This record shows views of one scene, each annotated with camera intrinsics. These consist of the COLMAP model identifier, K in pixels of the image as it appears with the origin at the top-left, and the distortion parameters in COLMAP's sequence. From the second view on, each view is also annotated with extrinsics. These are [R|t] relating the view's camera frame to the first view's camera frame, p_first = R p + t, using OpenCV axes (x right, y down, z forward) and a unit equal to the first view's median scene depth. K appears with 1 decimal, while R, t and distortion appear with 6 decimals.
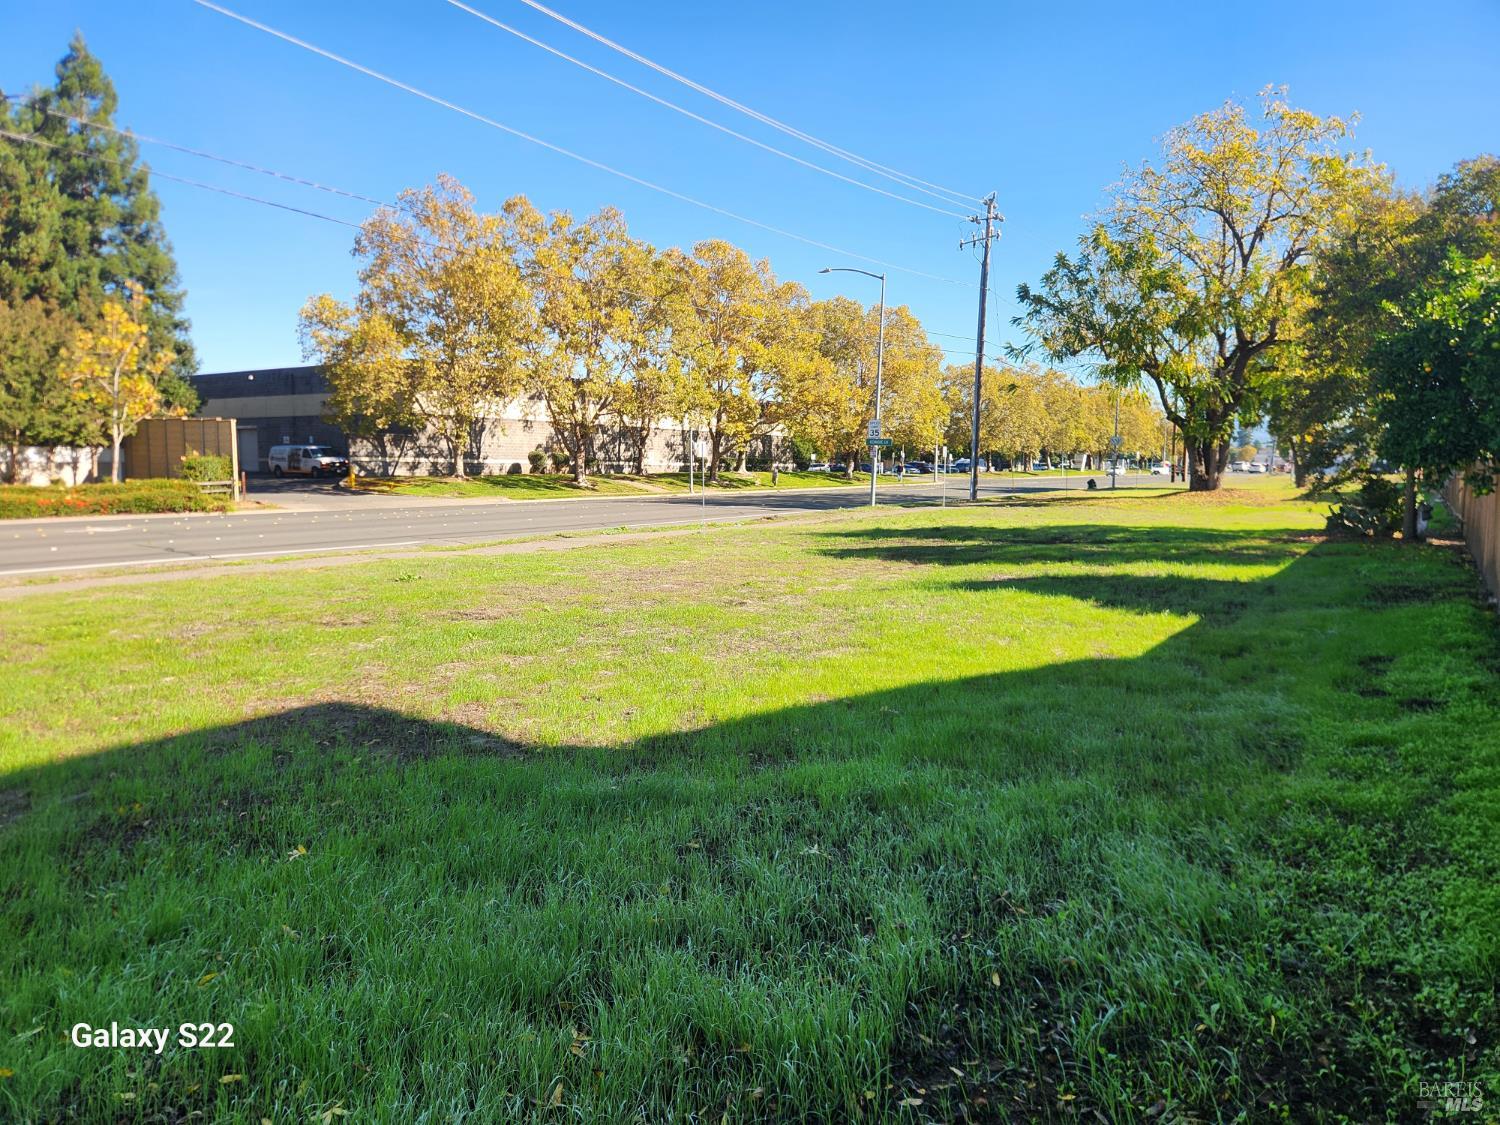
lens RADIAL K [[1041.3, 0, 737.8], [0, 1041.3, 561.0], [0, 0, 1]] dist [0.077814, -0.083060]
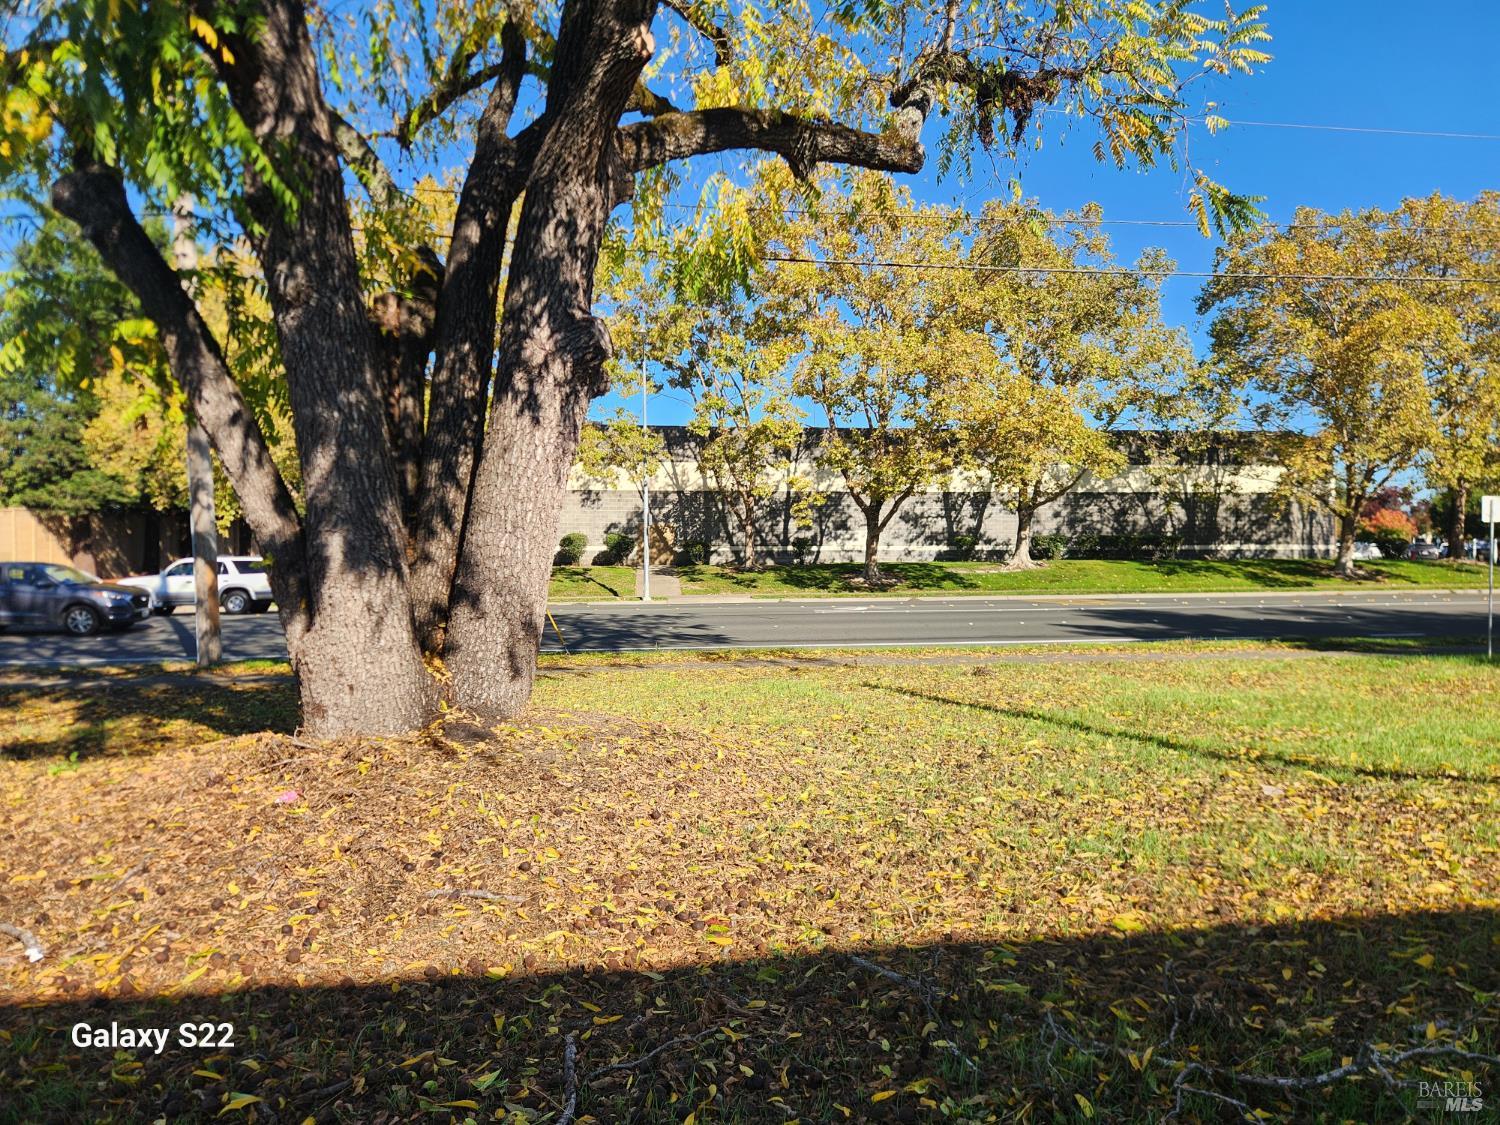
lens RADIAL K [[1024.5, 0, 746.7], [0, 1024.5, 542.4], [0, 0, 1]] dist [0.106623, -0.112040]
pose [[0.637646, -0.015474, -0.770174, 0.429016], [-0.061210, 0.995619, -0.070681, -0.059906], [0.767894, 0.092212, 0.633905, 0.679071]]
